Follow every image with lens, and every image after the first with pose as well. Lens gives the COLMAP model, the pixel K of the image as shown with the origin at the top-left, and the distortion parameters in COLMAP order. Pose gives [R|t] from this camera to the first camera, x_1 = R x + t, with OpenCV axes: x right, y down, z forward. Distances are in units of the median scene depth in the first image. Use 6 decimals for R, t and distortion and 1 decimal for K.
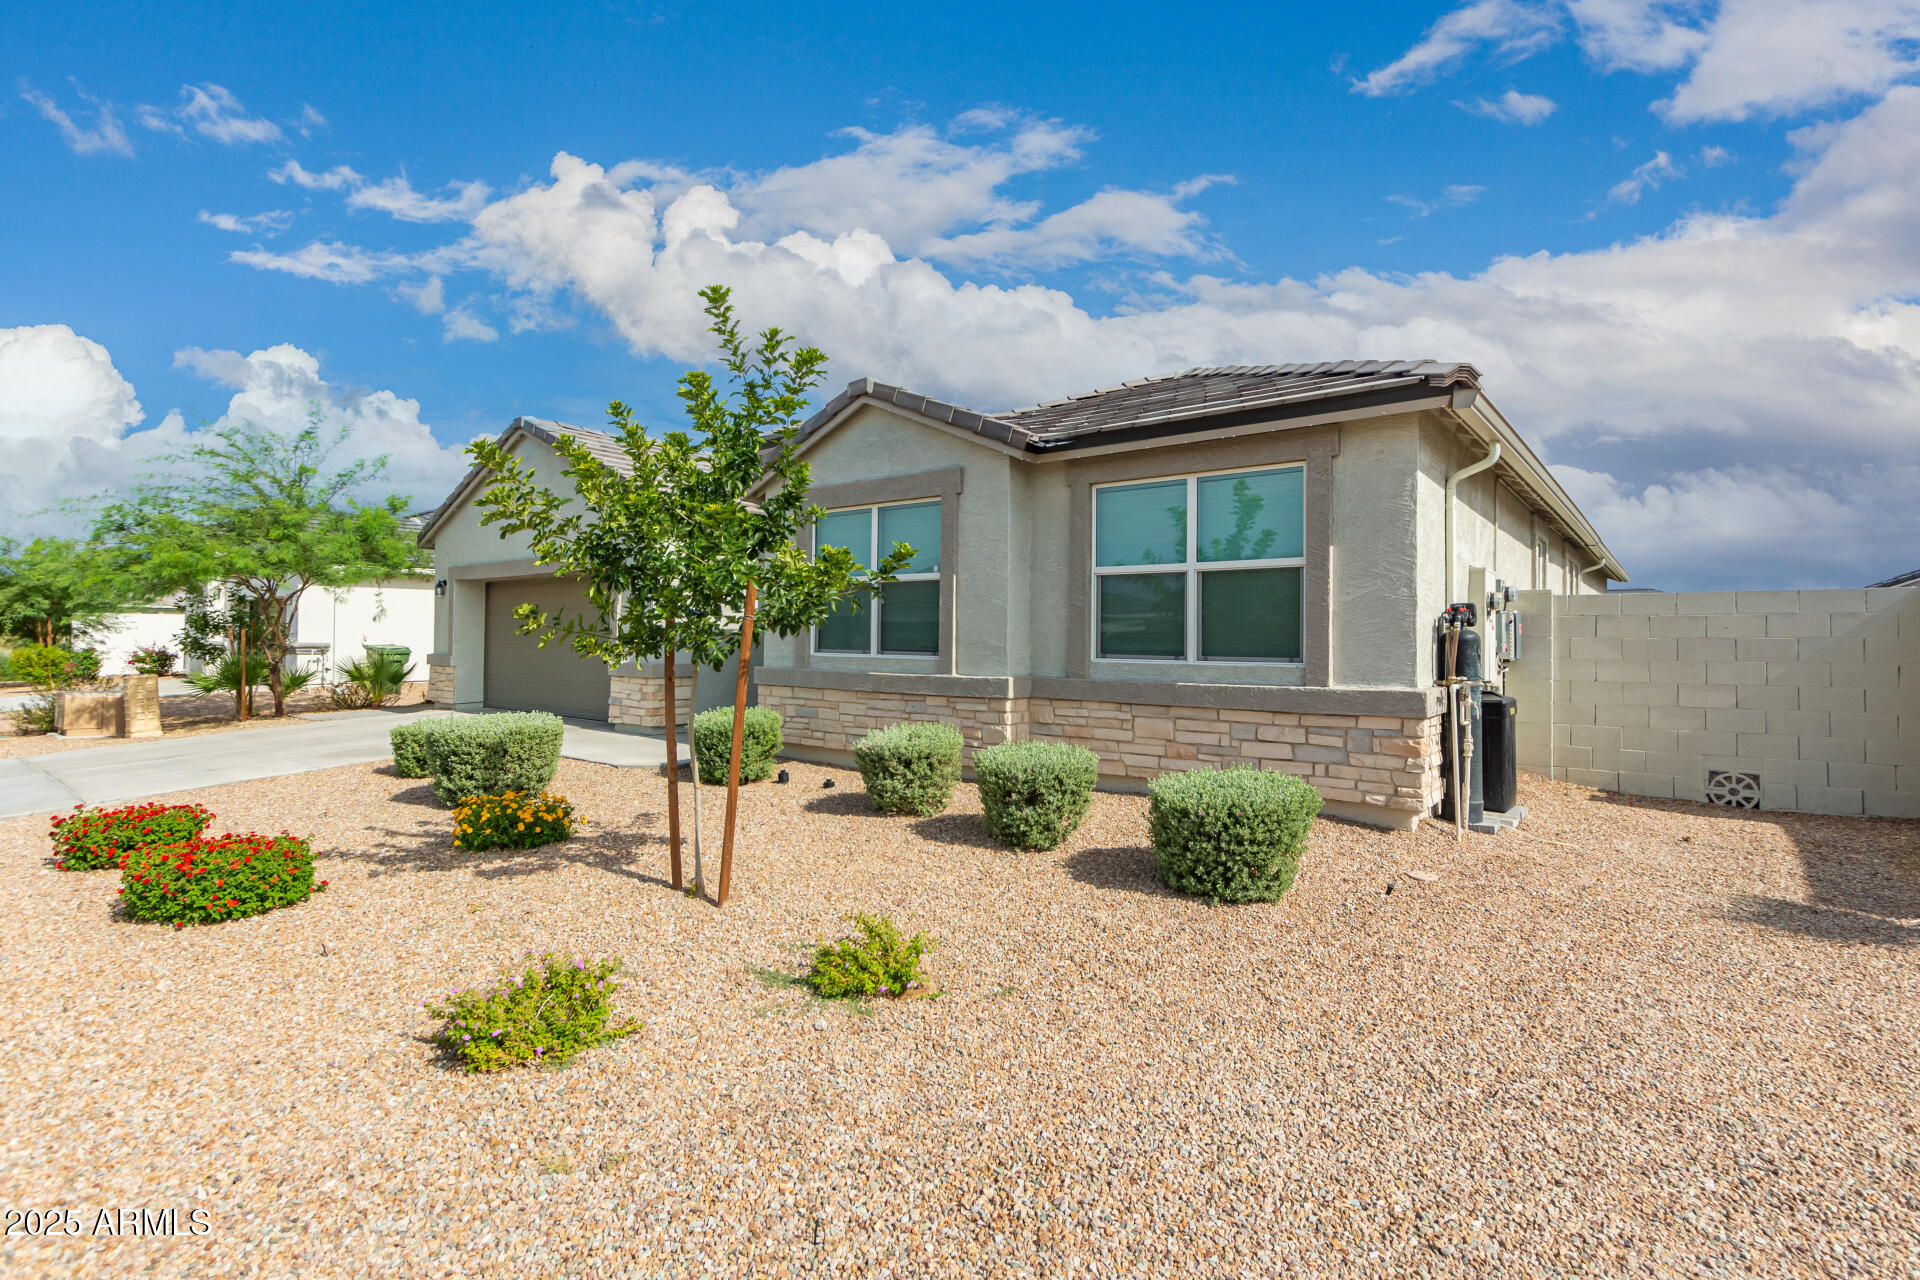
lens RADIAL K [[889.8, 0, 961.8], [0, 889.8, 628.0], [0, 0, 1]] dist [-0.000247, 0.000144]
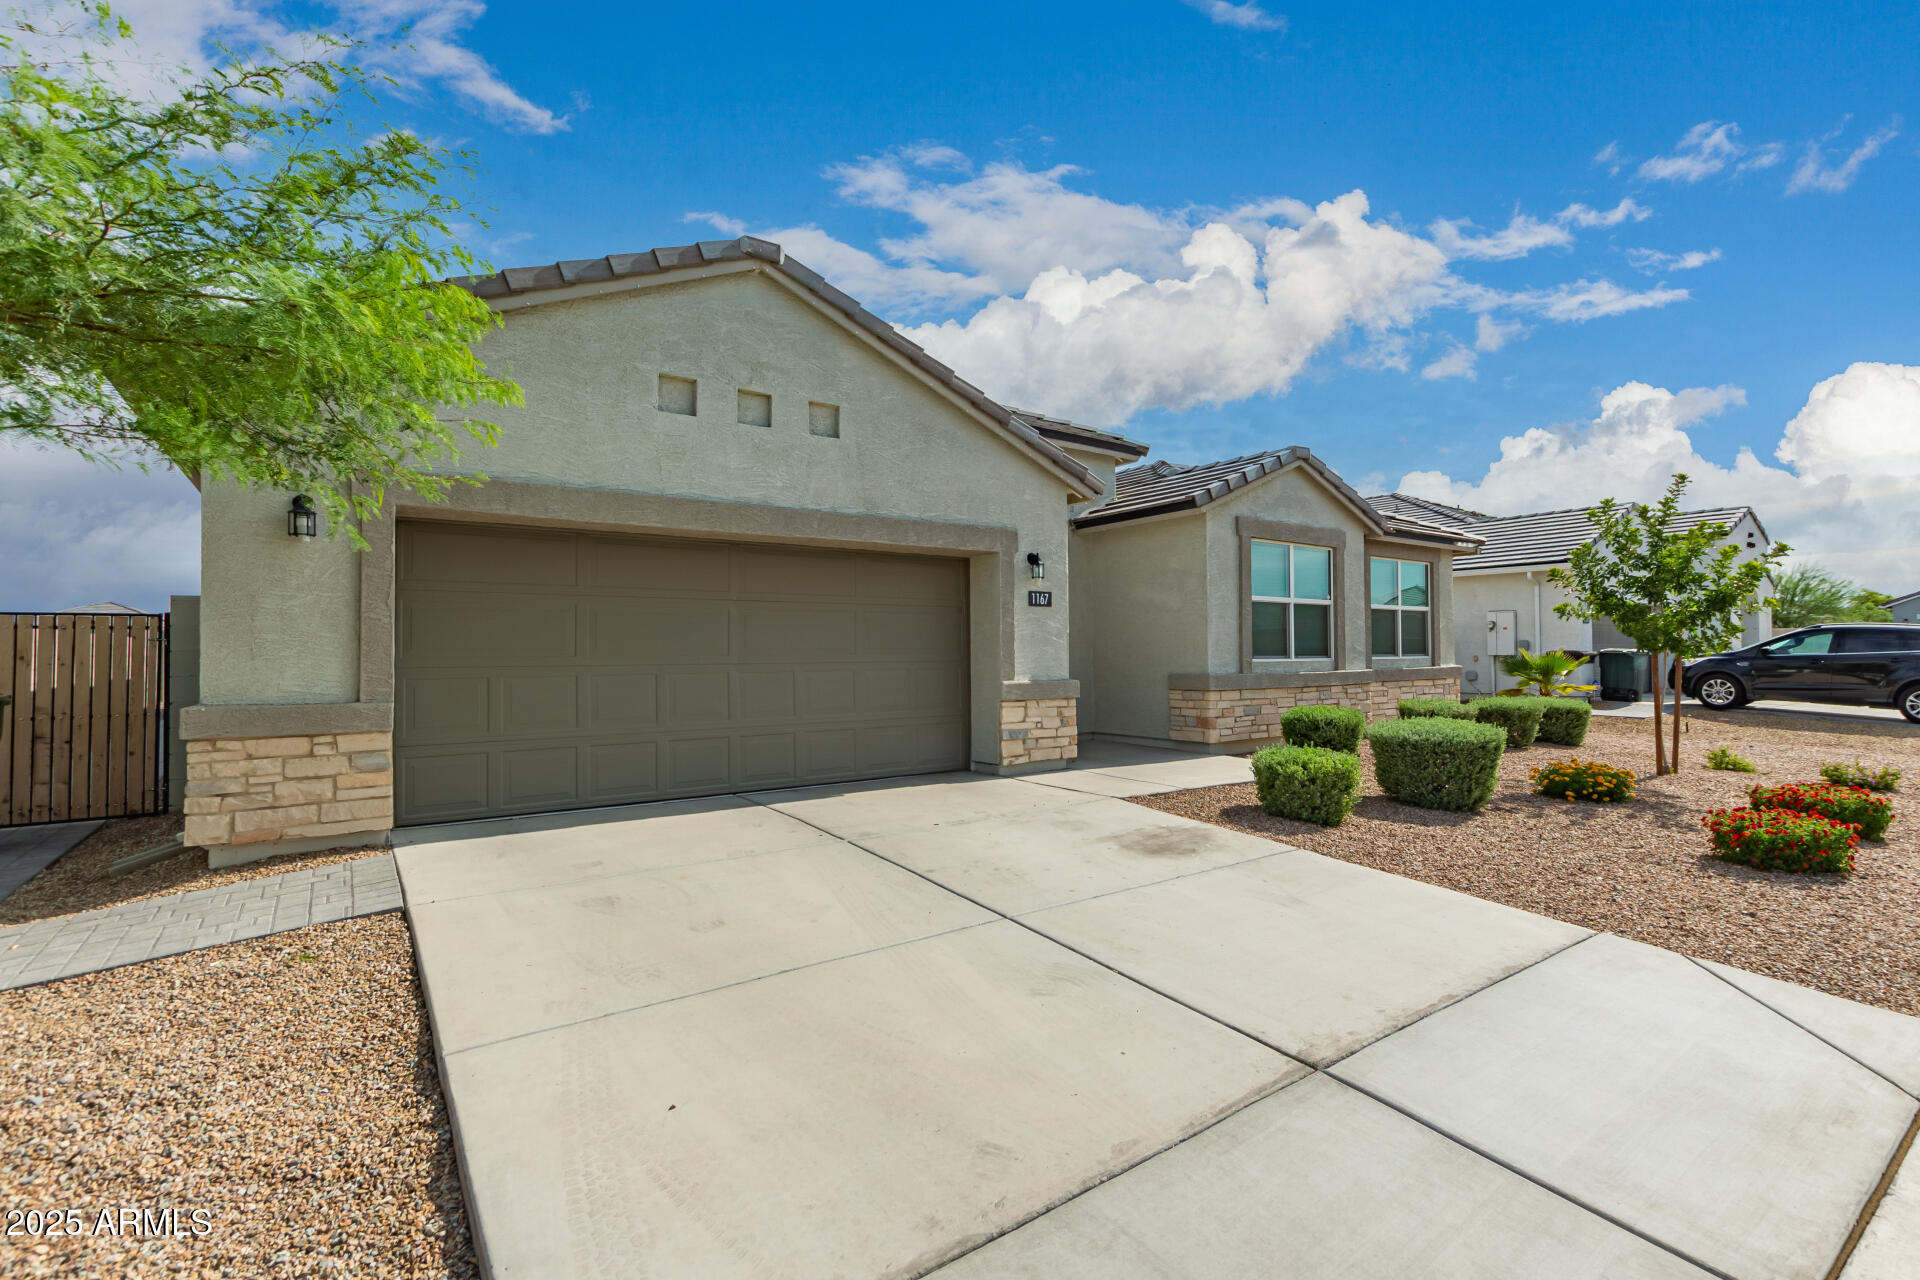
lens RADIAL K [[889.8, 0, 961.8], [0, 889.8, 628.0], [0, 0, 1]] dist [-0.000247, 0.000144]
pose [[0.269837, 0.029997, 0.962439, -1.571036], [0.009398, 0.999385, -0.033783, 0.026053], [-0.962860, 0.018161, 0.269389, 1.187743]]
